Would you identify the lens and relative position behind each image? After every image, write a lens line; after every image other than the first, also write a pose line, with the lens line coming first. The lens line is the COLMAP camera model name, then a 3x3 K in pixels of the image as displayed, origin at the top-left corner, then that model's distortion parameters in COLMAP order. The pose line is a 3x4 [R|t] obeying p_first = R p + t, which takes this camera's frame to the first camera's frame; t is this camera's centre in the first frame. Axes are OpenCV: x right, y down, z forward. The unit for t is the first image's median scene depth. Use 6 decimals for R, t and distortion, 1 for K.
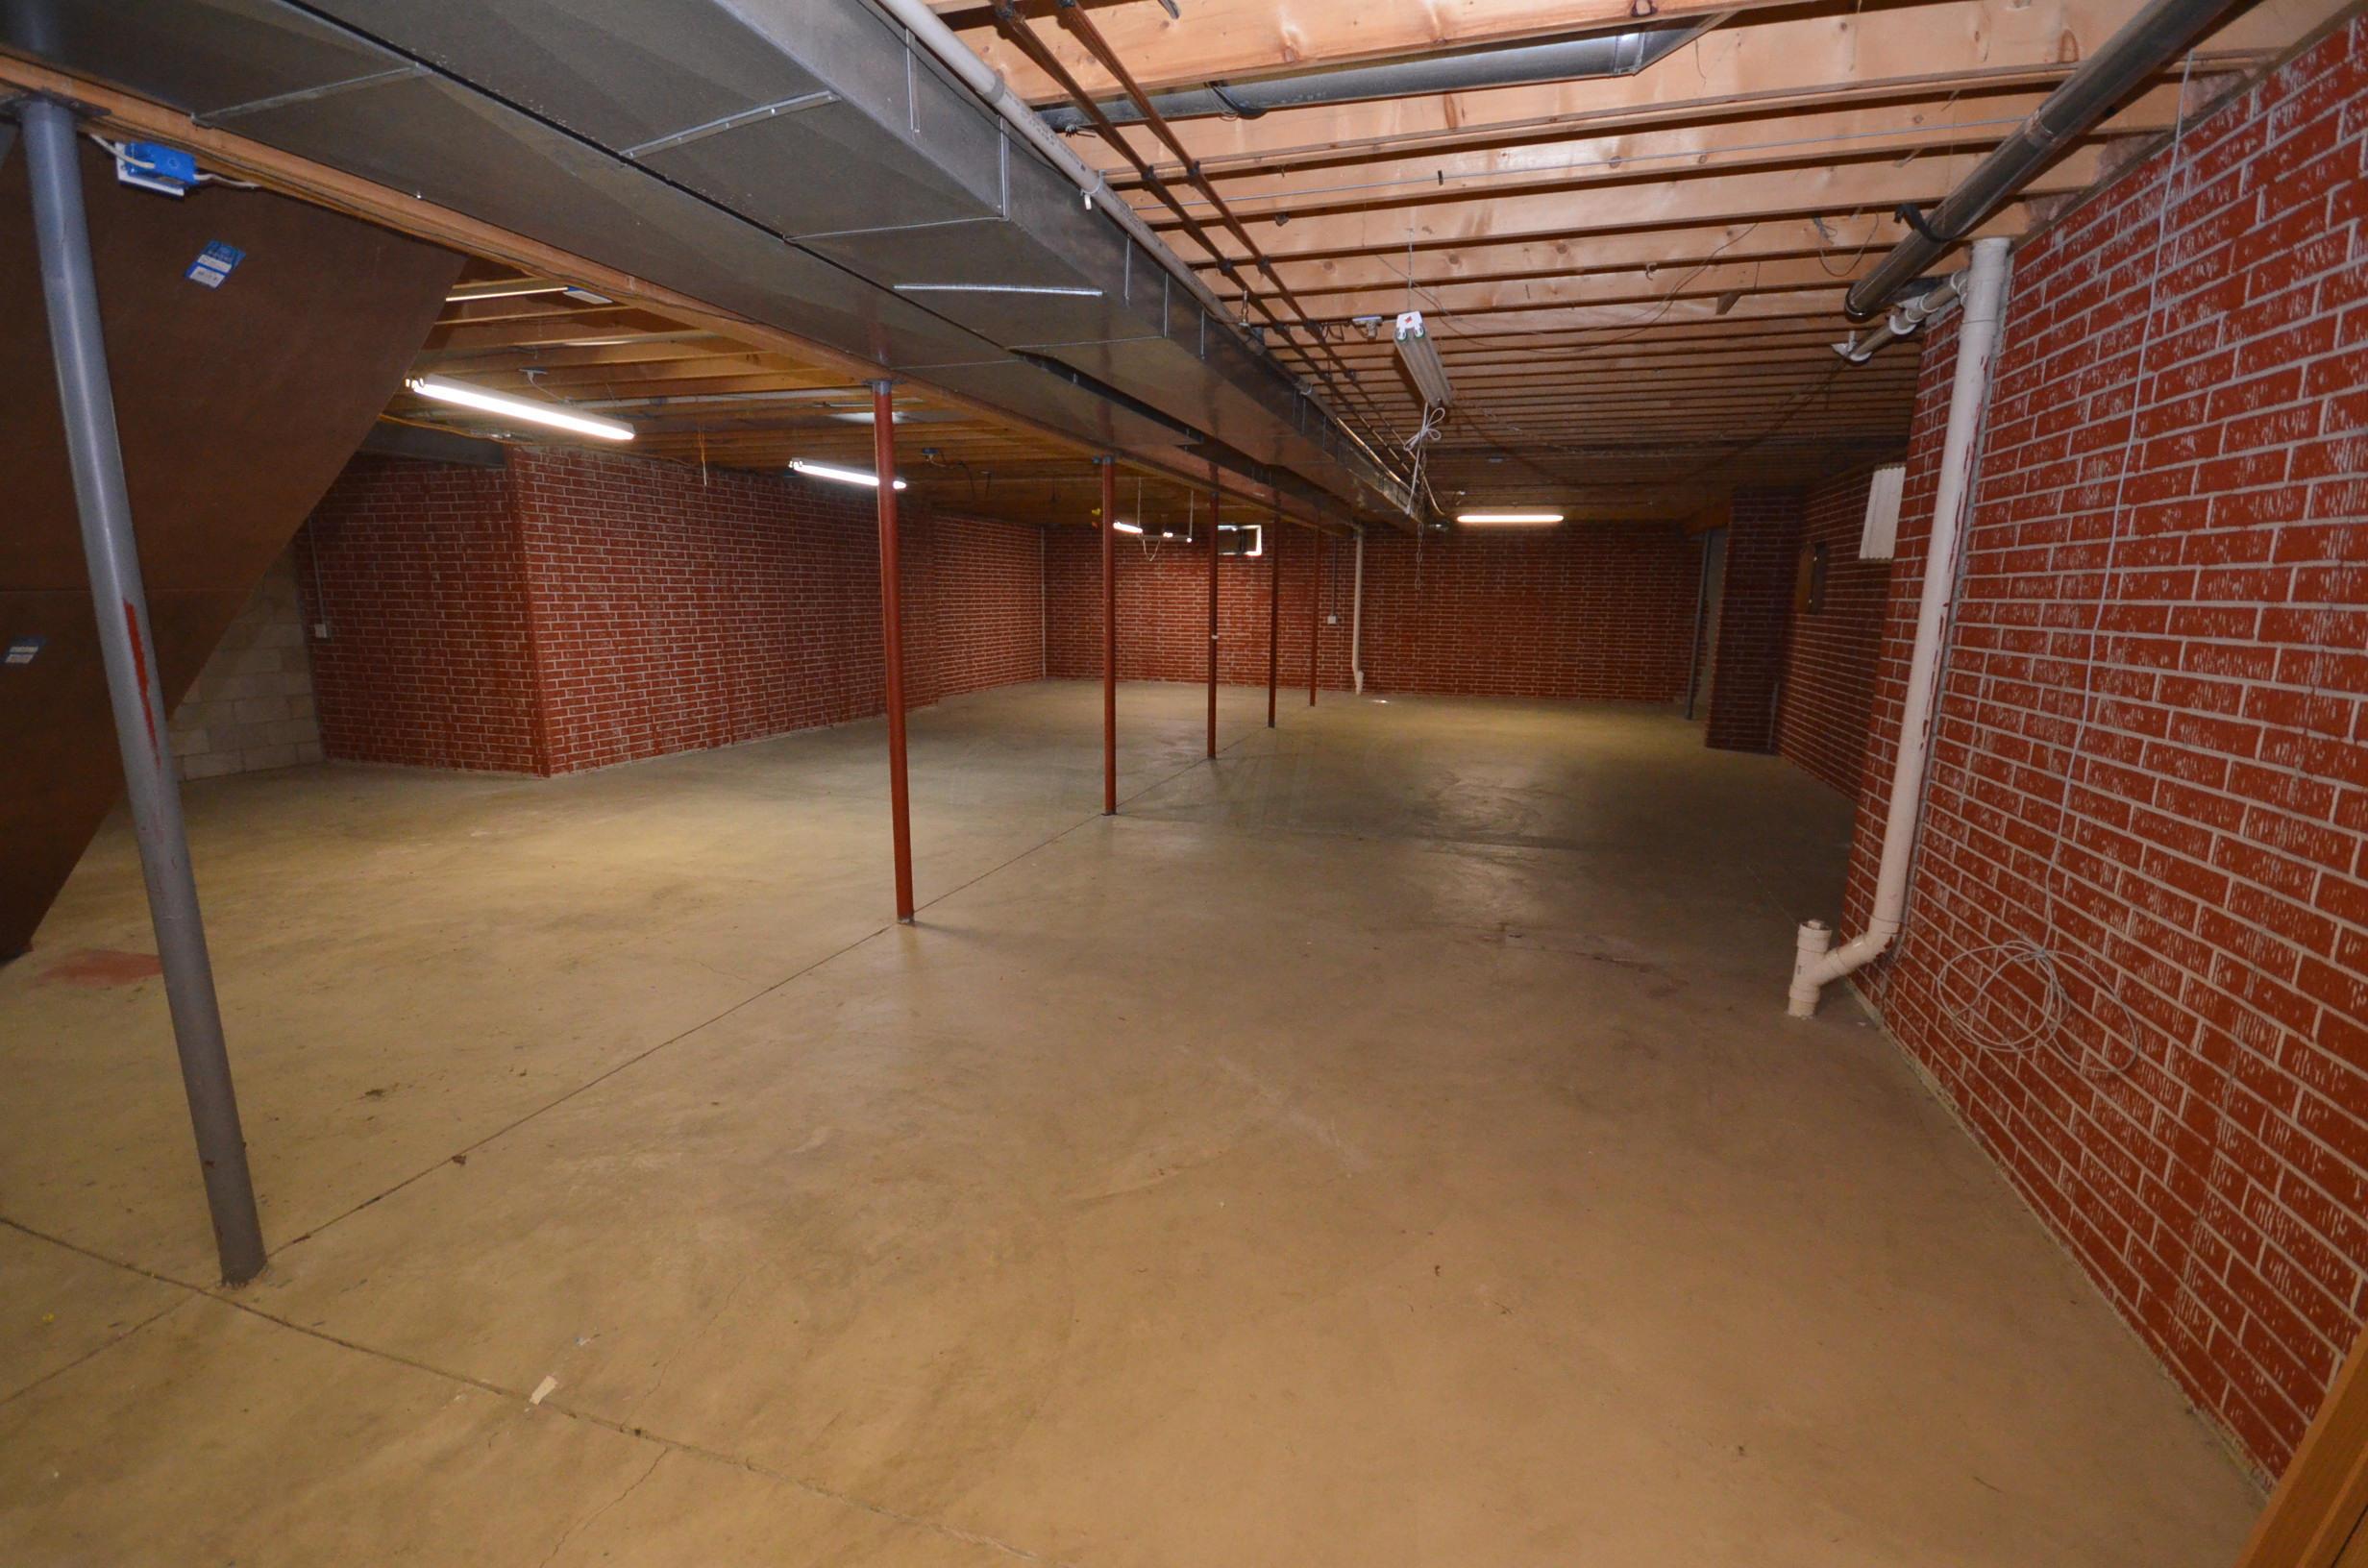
lens RADIAL K [[1022.4, 0, 1196.4], [0, 1022.4, 785.2], [0, 0, 1]] dist [-0.001159, -0.000762]
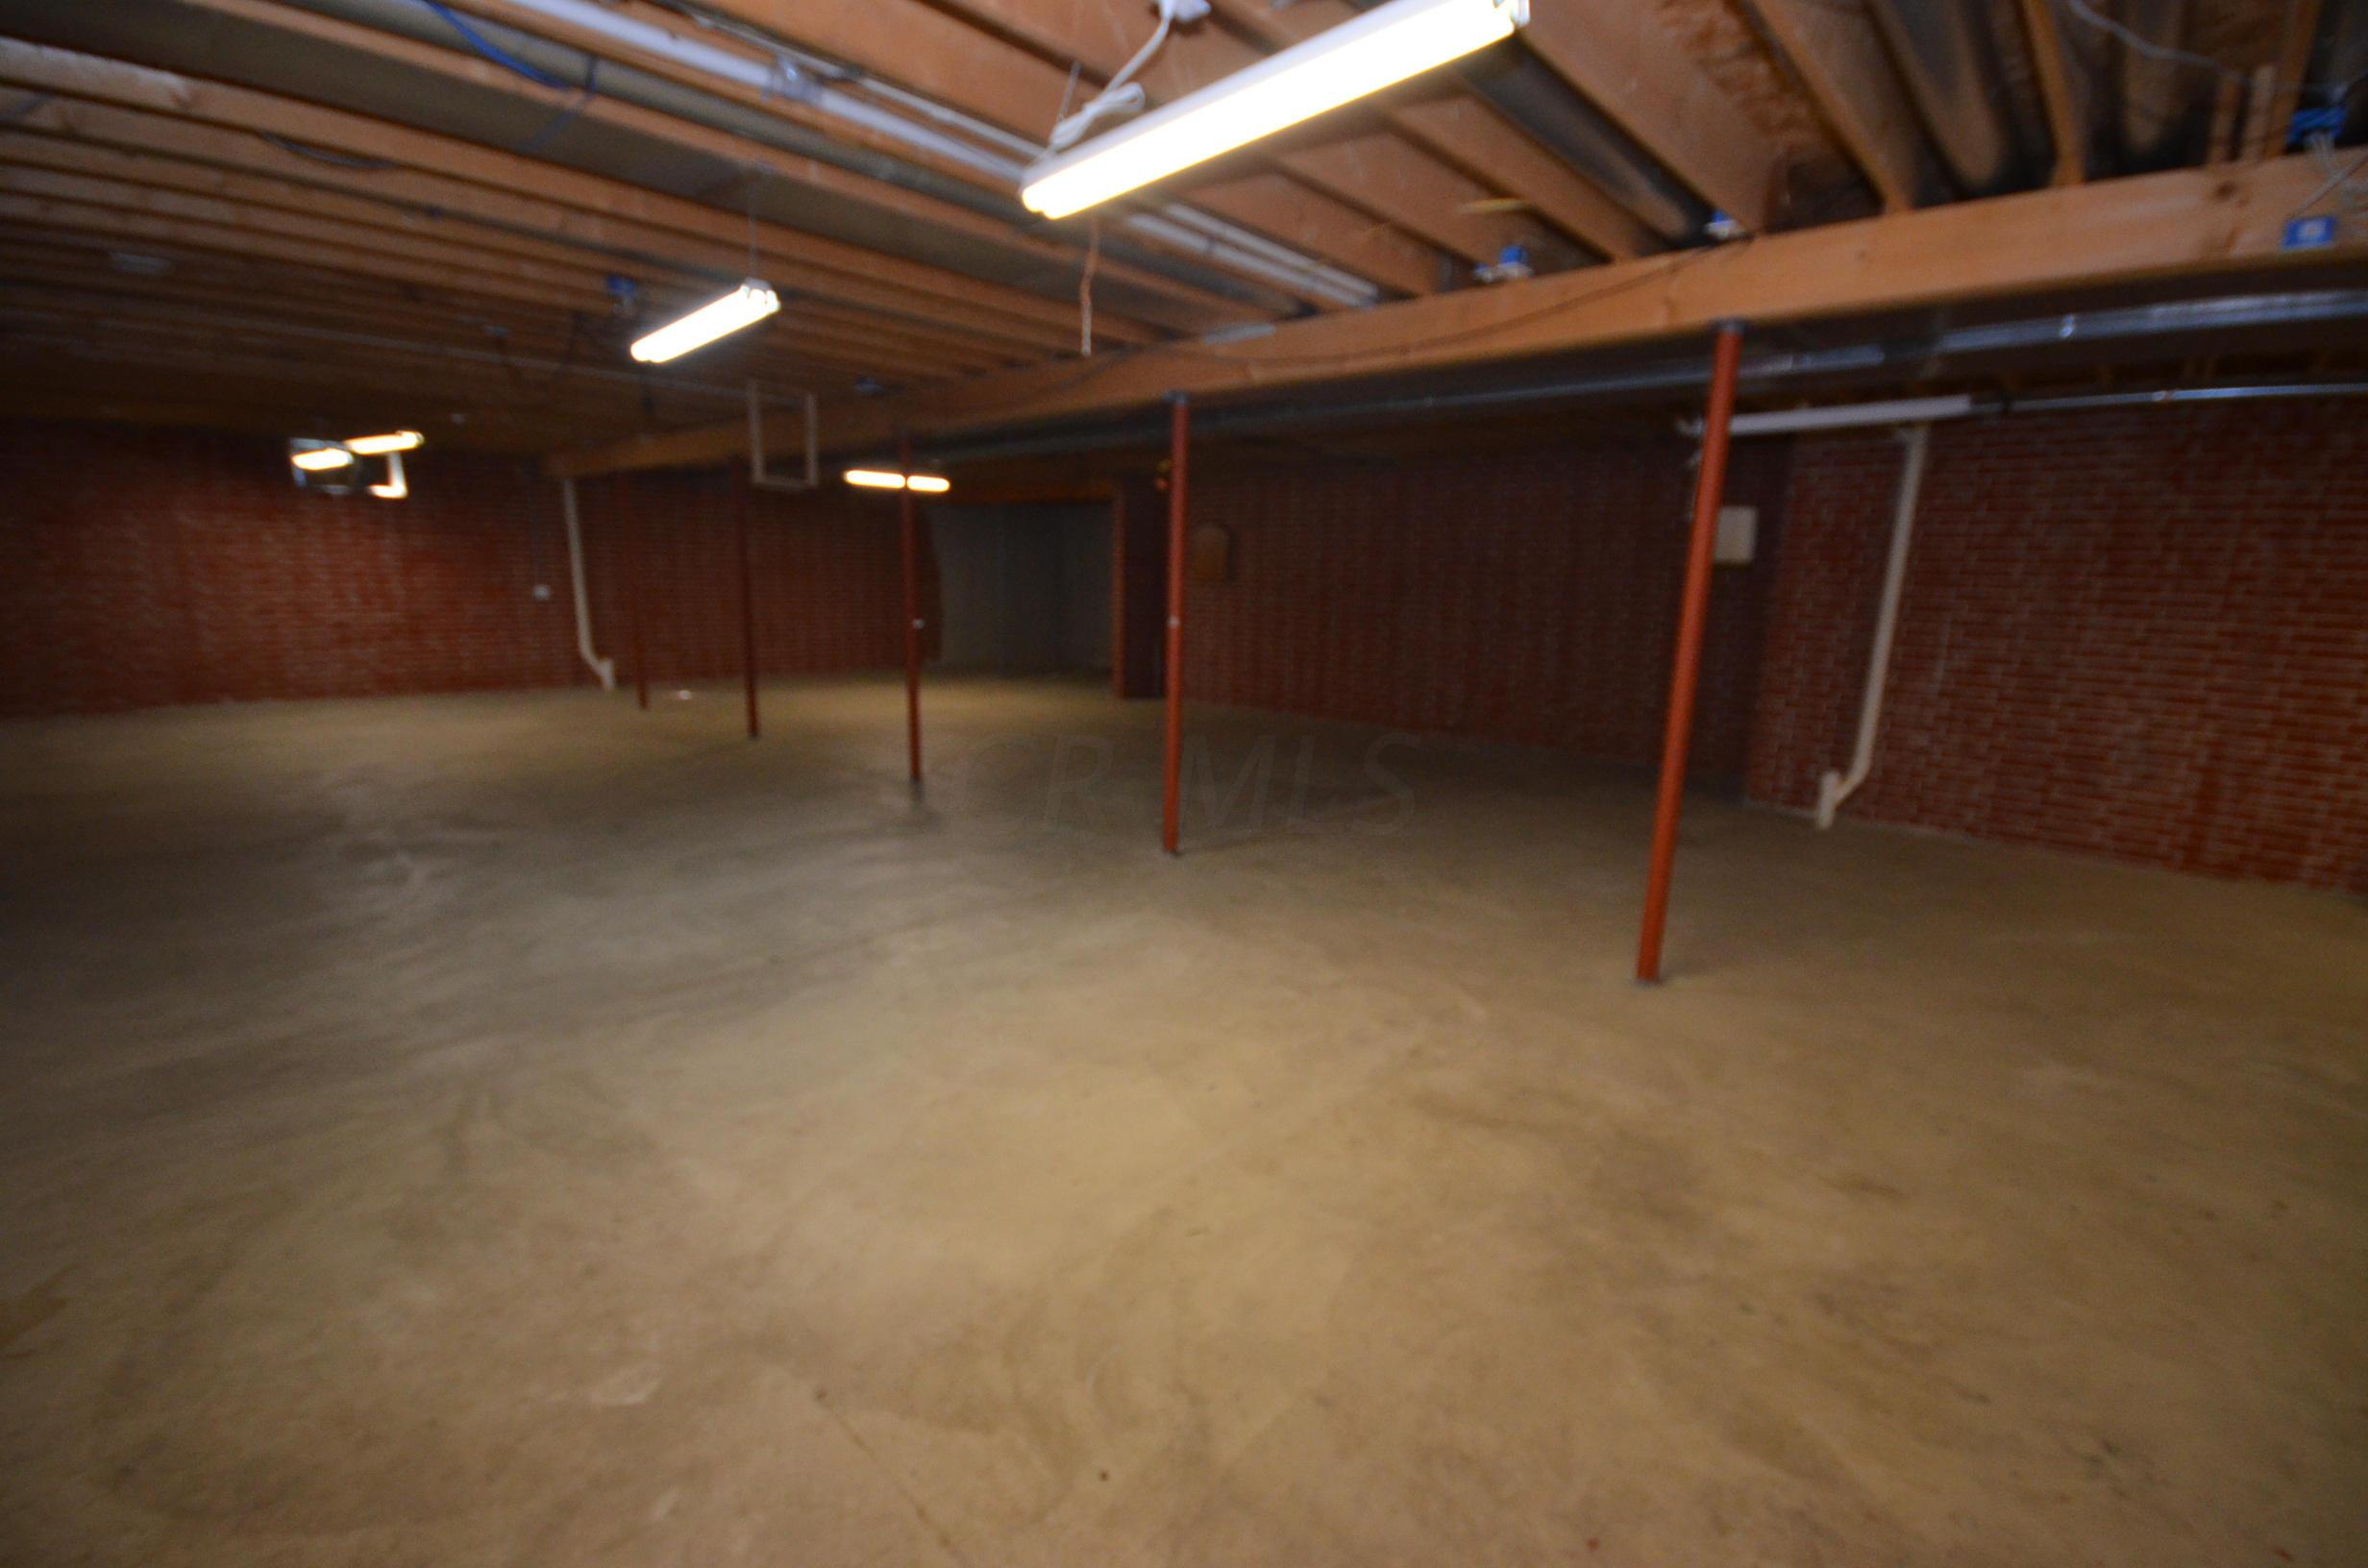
lens RADIAL K [[1022.4, 0, 1196.4], [0, 1022.4, 785.2], [0, 0, 1]] dist [-0.001159, -0.000762]
pose [[0.439554, -0.183664, 0.879238, -1.002796], [0.147616, 0.980333, 0.130985, -0.164874], [-0.886004, 0.072214, 0.458020, 0.817043]]
